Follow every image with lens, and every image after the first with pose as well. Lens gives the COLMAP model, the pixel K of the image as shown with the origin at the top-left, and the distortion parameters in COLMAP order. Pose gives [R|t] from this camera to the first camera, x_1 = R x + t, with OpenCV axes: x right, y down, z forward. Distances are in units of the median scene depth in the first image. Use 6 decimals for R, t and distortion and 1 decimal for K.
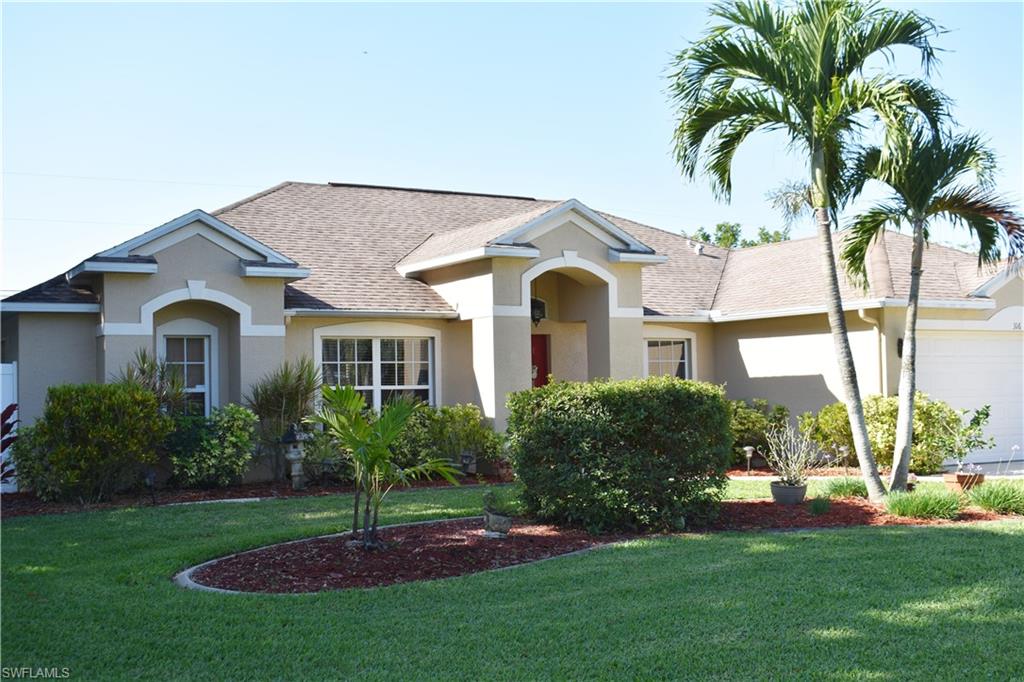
lens RADIAL K [[1207.2, 0, 511.0], [0, 1207.2, 334.4], [0, 0, 1]] dist [-0.010018, 0.000000]
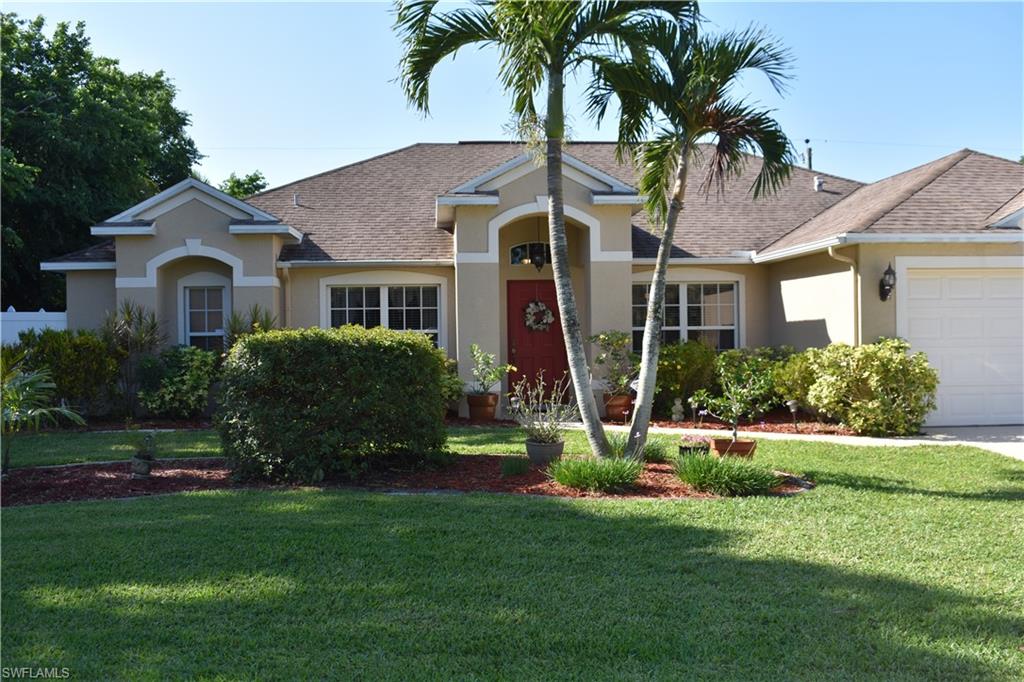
lens RADIAL K [[1076.6, 0, 513.6], [0, 1076.6, 348.6], [0, 0, 1]] dist [-0.020800, 0.000000]
pose [[0.898737, 0.012345, -0.438314, 0.425428], [0.016501, 0.997943, 0.061941, 0.001121], [0.438177, -0.062902, 0.896685, 0.187484]]
